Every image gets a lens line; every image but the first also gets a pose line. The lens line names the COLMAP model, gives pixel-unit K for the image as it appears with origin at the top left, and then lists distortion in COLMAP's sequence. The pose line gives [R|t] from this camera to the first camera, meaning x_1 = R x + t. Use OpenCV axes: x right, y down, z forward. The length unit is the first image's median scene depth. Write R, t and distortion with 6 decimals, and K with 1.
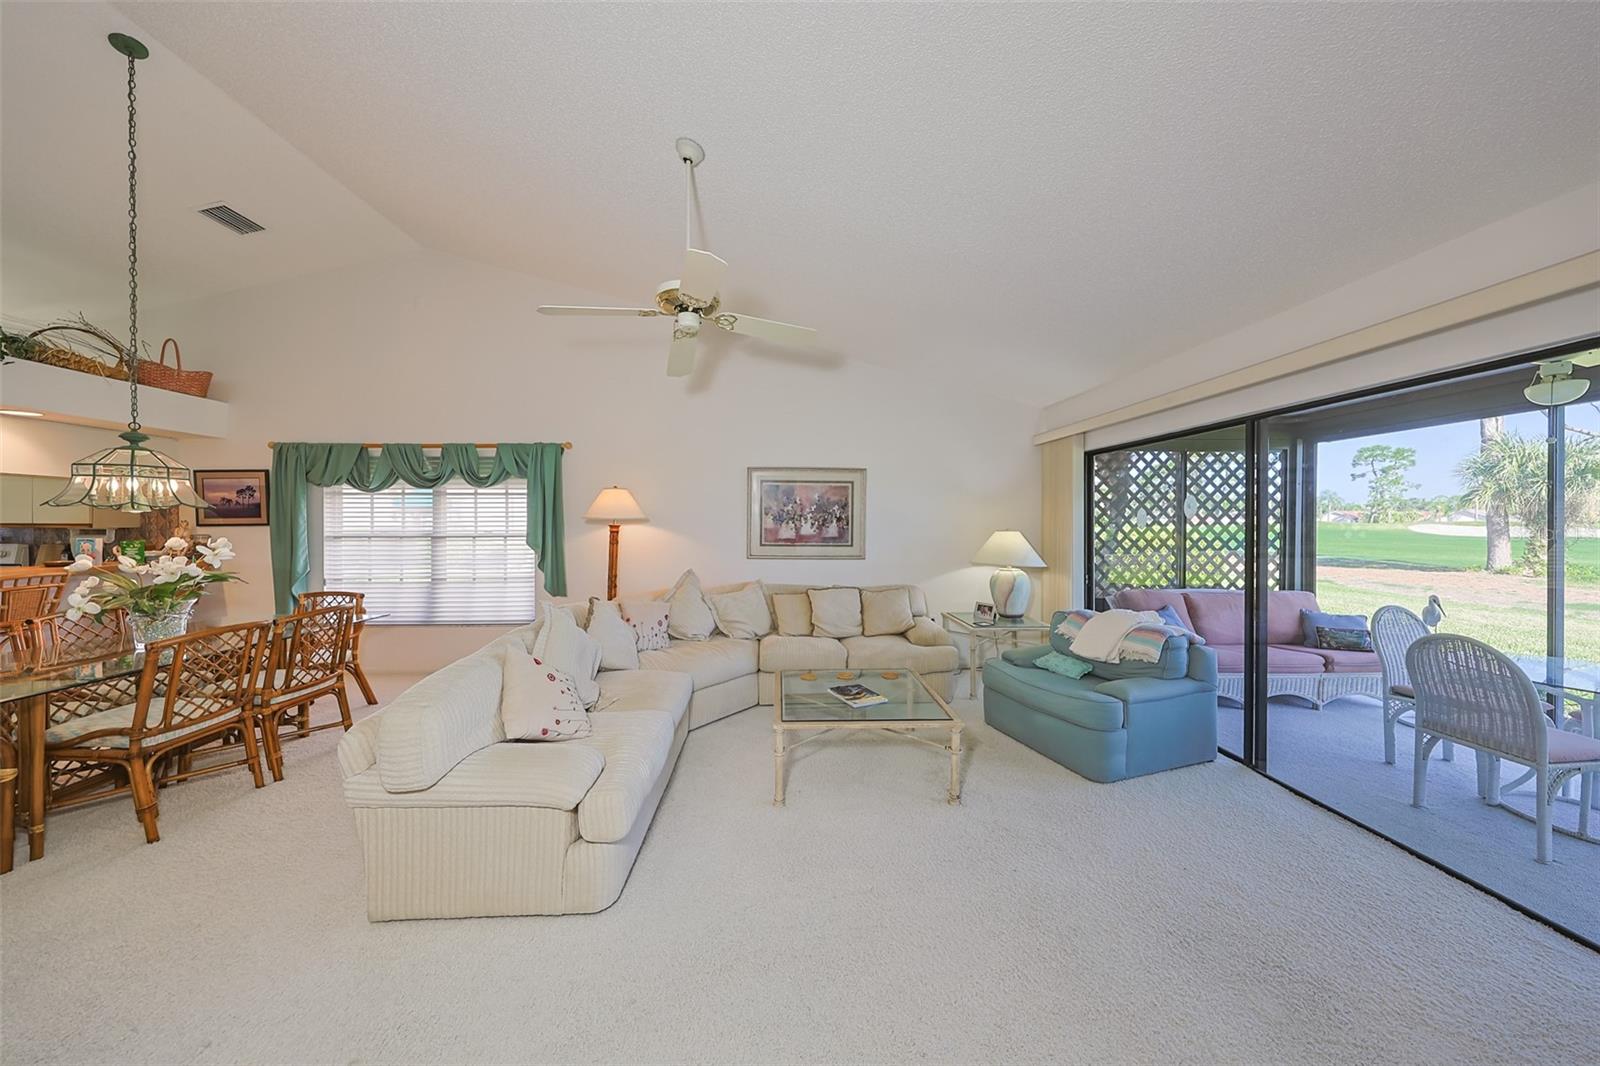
lens RADIAL K [[496.6, 0, 792.3], [0, 496.6, 522.7], [0, 0, 1]] dist [0.001142, 0.000055]
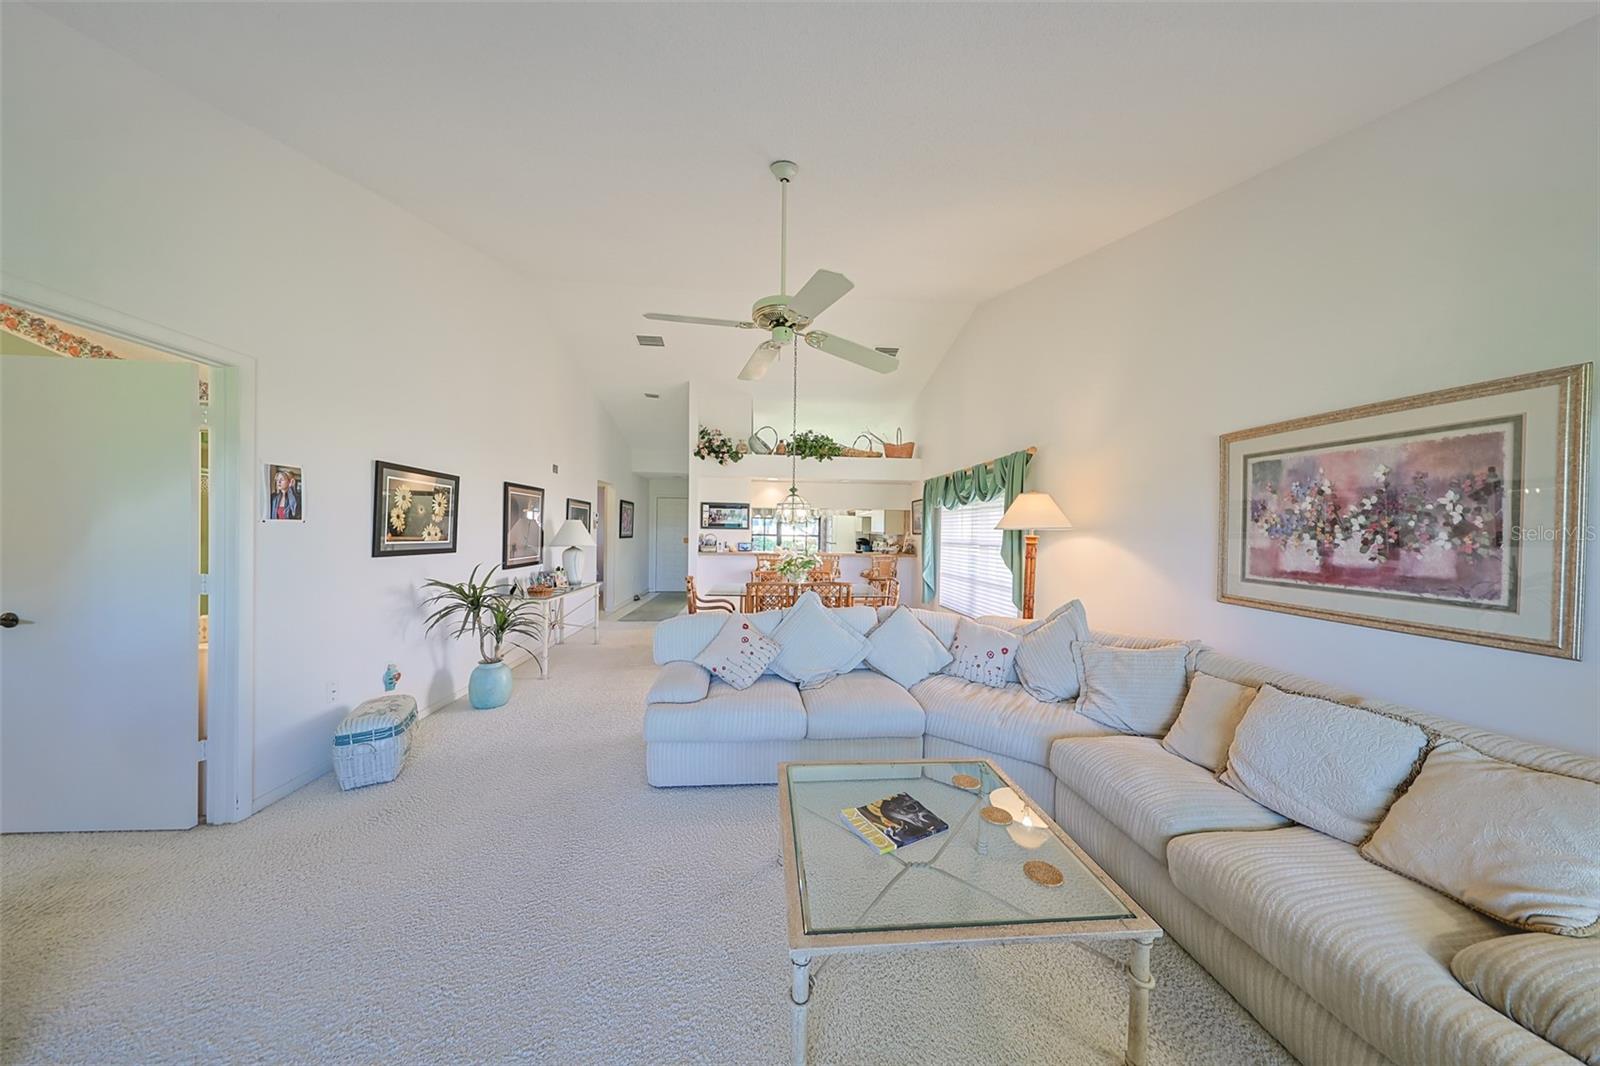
lens RADIAL K [[490.7, 0, 799.6], [0, 490.7, 537.3], [0, 0, 1]] dist [0.000490, 0.000031]
pose [[0.054994, 0.013341, -0.998398, 0.434454], [-0.015554, 0.999801, 0.012503, 0.001361], [0.998366, 0.014842, 0.055191, 0.520901]]
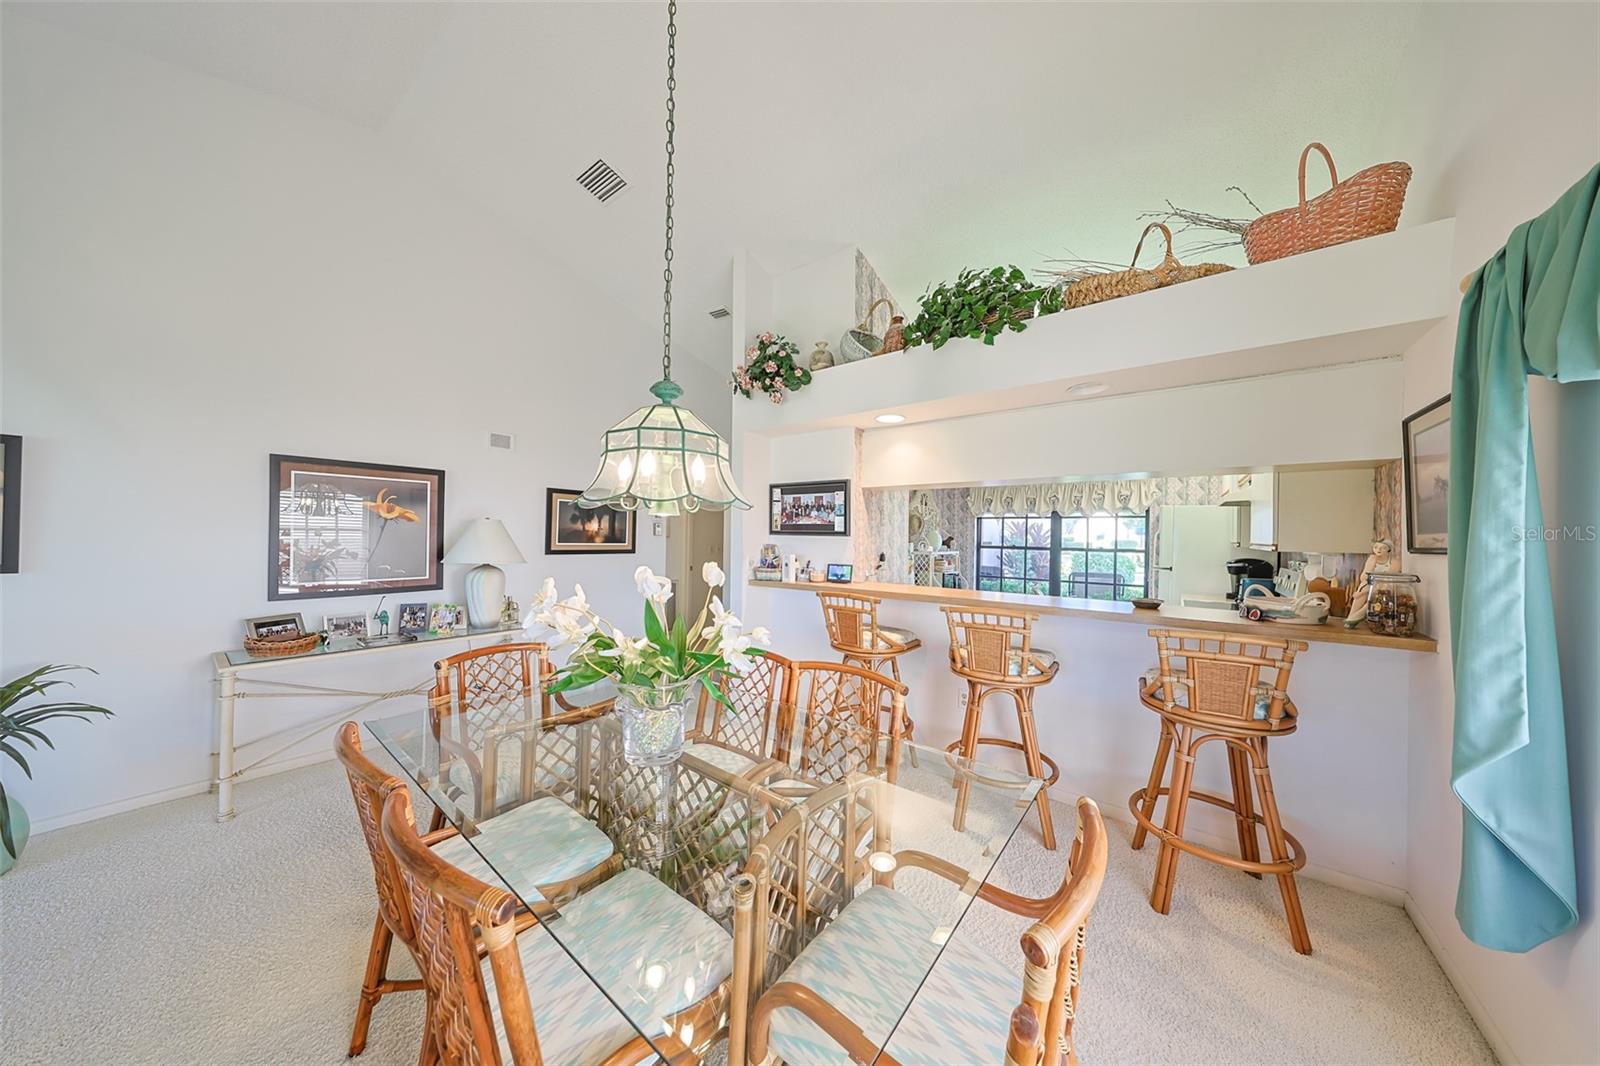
lens RADIAL K [[492.2, 0, 802.6], [0, 492.2, 535.8], [0, 0, 1]] dist [0.000456, -0.000069]
pose [[-0.632631, -0.010341, -0.774384, -0.554465], [-0.015303, 0.999883, -0.000850, 0.000774], [0.774302, 0.011312, -0.632715, 0.863272]]
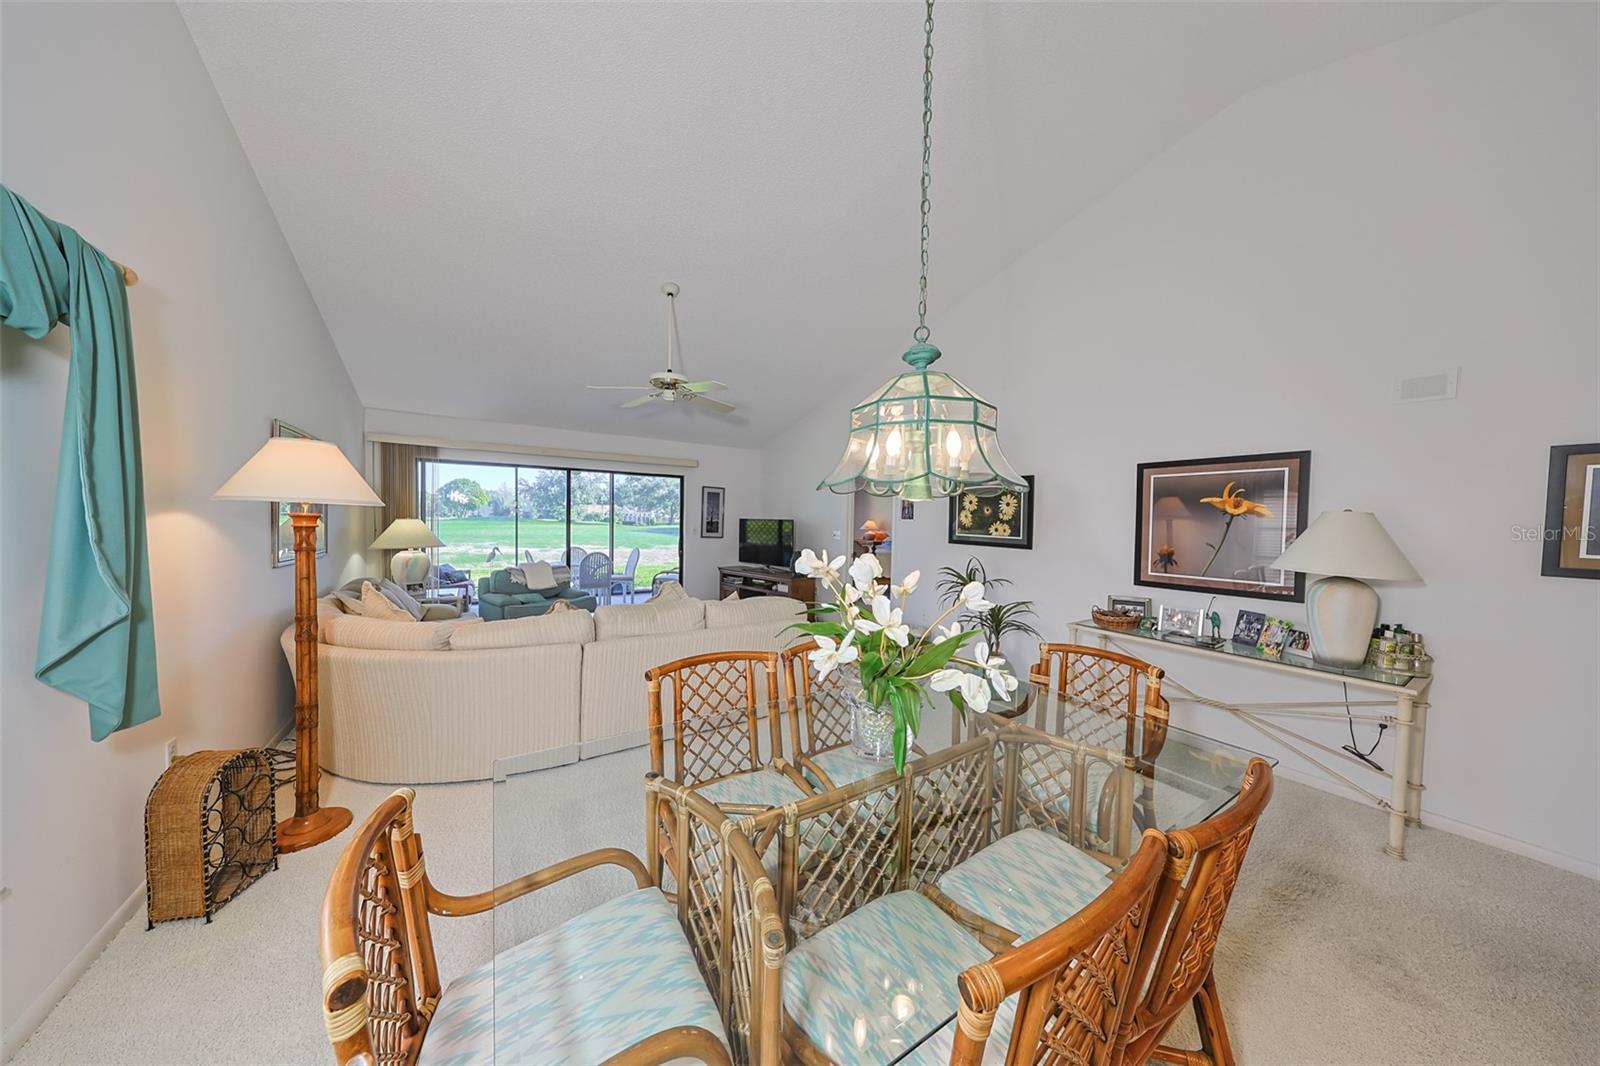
lens RADIAL K [[485.6, 0, 800.0], [0, 485.6, 533.0], [0, 0, 1]] dist [-0.012594, 0.000006]
pose [[-0.525239, -0.033648, 0.850289, -0.955632], [-0.018164, 0.999434, 0.028330, 0.001322], [-0.850761, -0.000565, -0.525552, 0.779753]]
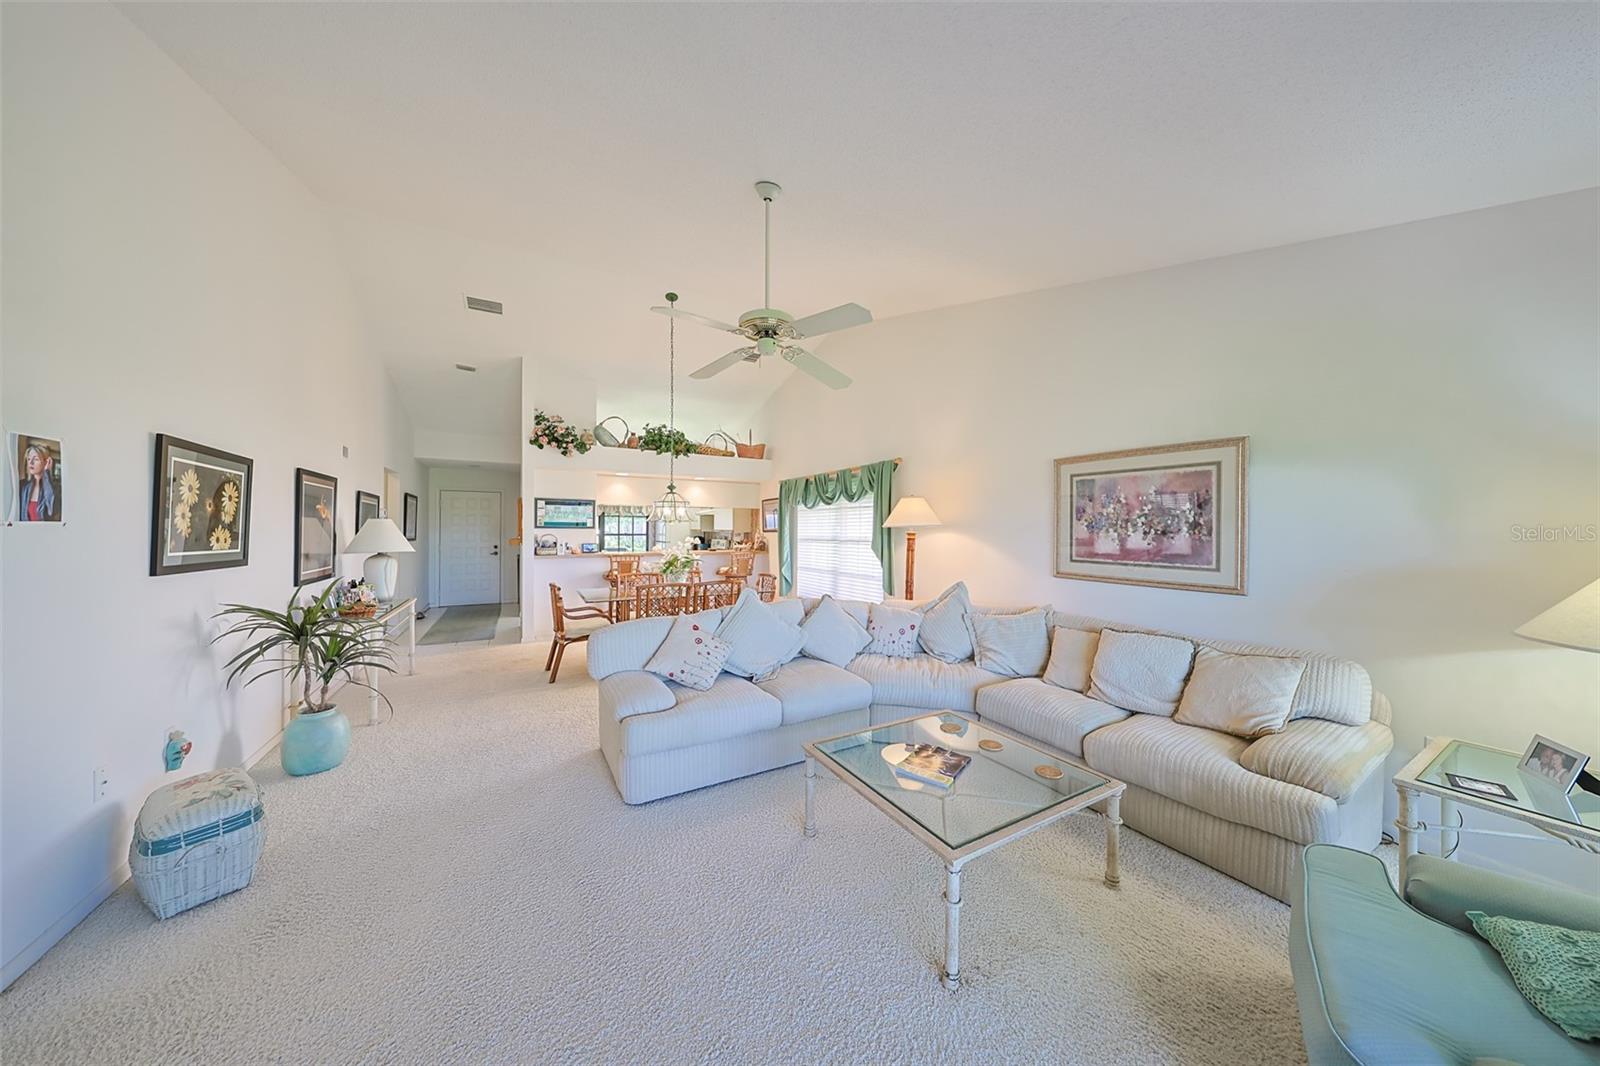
lens RADIAL K [[501.0, 0, 804.3], [0, 501.0, 531.9], [0, 0, 1]] dist [0.000608, 0.000103]
pose [[0.471509, 0.004525, -0.881849, 0.426618], [-0.004417, 0.999986, 0.002770, 0.001347], [0.881850, 0.002589, 0.471523, 0.292053]]
